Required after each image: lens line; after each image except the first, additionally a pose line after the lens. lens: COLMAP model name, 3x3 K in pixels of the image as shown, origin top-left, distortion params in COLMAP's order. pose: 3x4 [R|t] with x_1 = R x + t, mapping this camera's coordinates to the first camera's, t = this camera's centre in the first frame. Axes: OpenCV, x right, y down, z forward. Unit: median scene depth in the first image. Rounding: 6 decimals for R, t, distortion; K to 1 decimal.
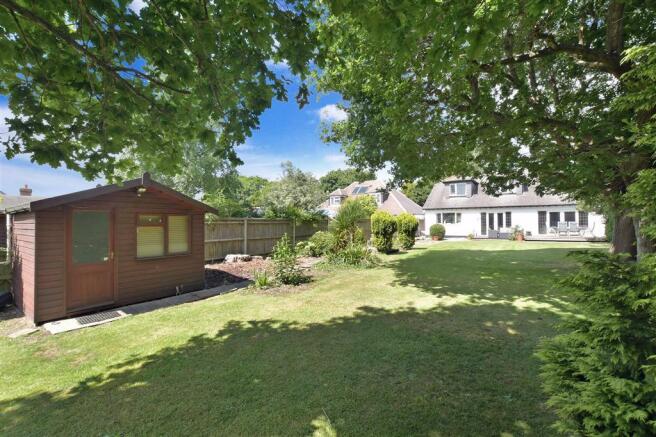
lens RADIAL K [[284.6, 0, 325.7], [0, 284.6, 219.2], [0, 0, 1]] dist [0.000557, -0.000049]
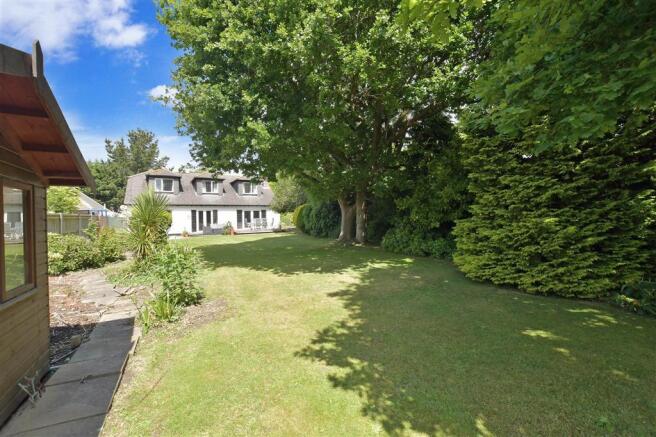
lens RADIAL K [[284.6, 0, 325.6], [0, 284.6, 219.2], [0, 0, 1]] dist [0.000557, -0.000049]
pose [[0.412666, -0.006382, 0.910860, -0.211269], [0.005653, 0.999974, 0.004446, 0.008563], [-0.910865, 0.003314, 0.412692, 0.153133]]
